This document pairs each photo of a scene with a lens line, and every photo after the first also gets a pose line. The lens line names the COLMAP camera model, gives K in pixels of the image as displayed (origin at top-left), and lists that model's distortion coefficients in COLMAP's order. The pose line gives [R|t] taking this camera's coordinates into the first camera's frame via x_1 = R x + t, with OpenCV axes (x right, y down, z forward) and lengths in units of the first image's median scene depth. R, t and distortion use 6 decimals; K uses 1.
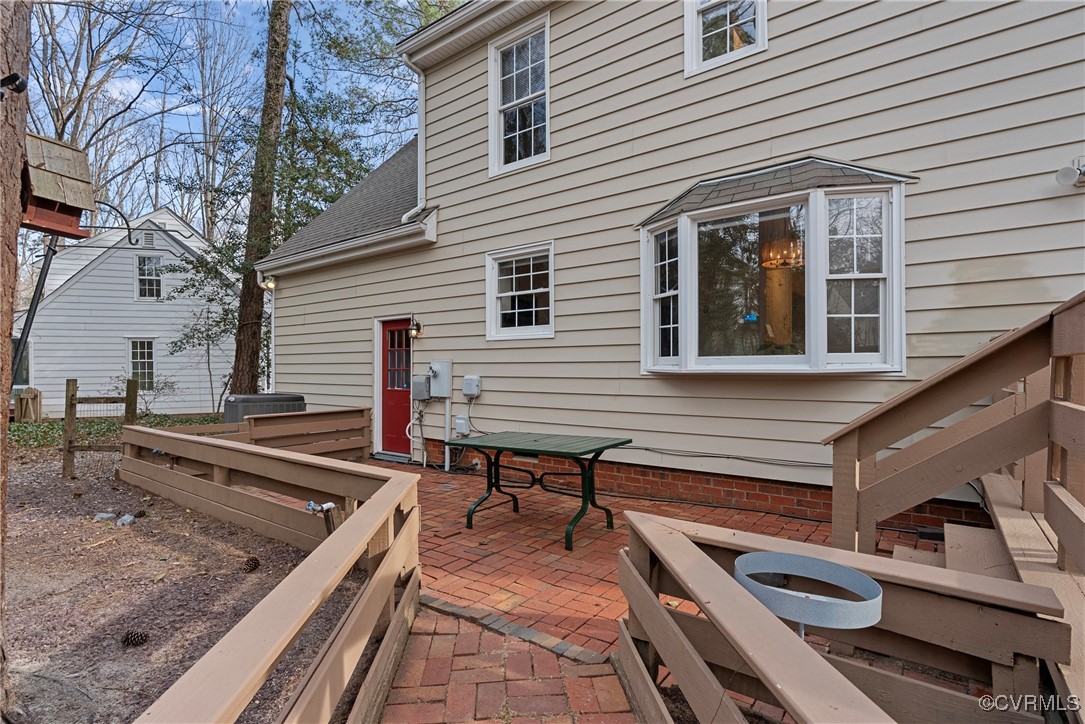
lens RADIAL K [[527.3, 0, 541.6], [0, 527.3, 361.6], [0, 0, 1]] dist [-0.002930, 0.002435]
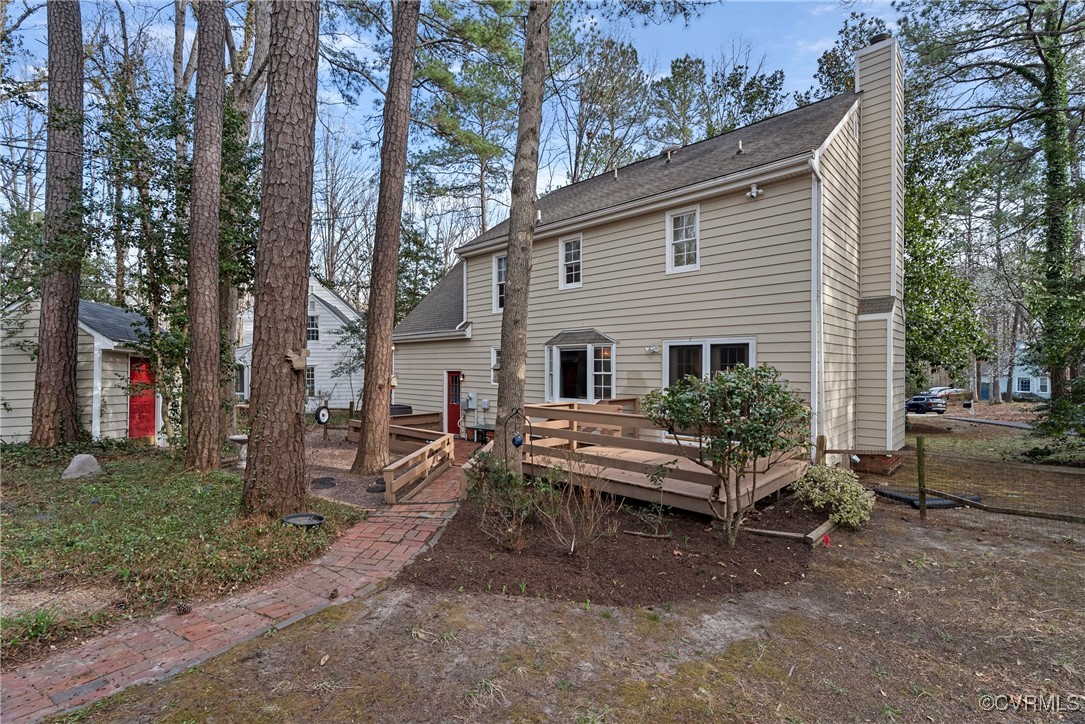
lens RADIAL K [[495.2, 0, 540.9], [0, 495.2, 361.9], [0, 0, 1]] dist [-0.004722, 0.003493]
pose [[0.993082, 0.002800, -0.117389, 0.329018], [-0.002817, 0.999996, 0.000019, -0.127149], [0.117388, 0.000312, 0.993086, -1.011043]]
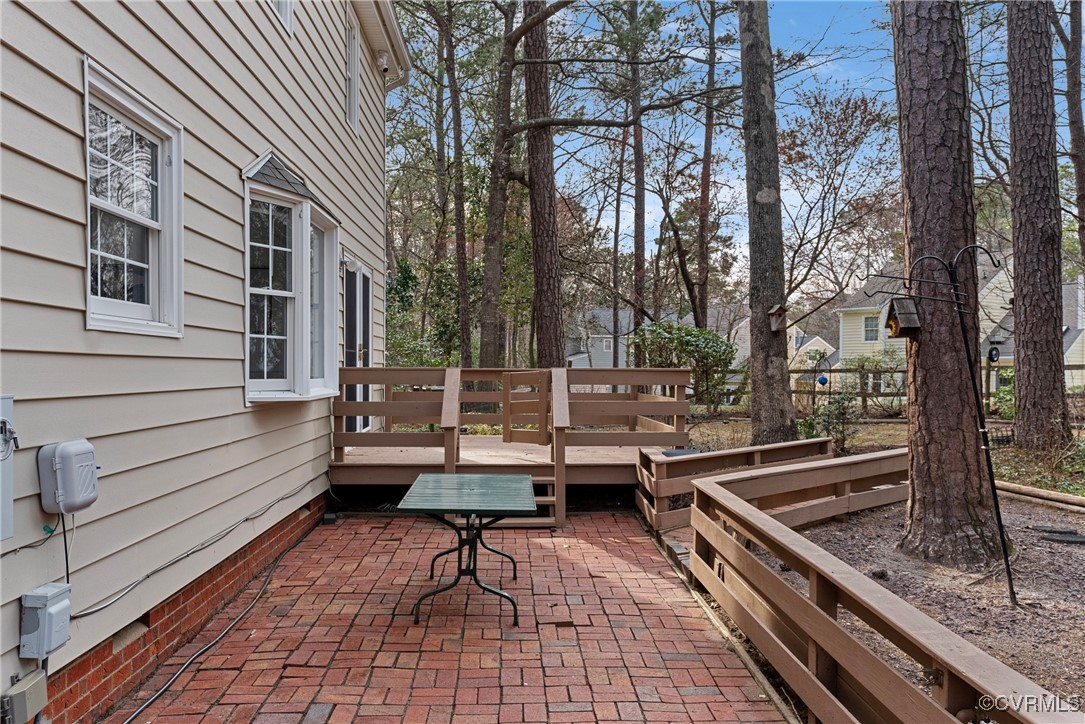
lens RADIAL K [[868.8, 0, 541.7], [0, 868.8, 360.6], [0, 0, 1]] dist [-0.009874, -0.000035]
pose [[-0.610898, 0.004194, 0.791698, -0.620156], [0.002325, 0.999991, -0.003503, -0.020339], [-0.791706, -0.000299, -0.610903, 0.961775]]
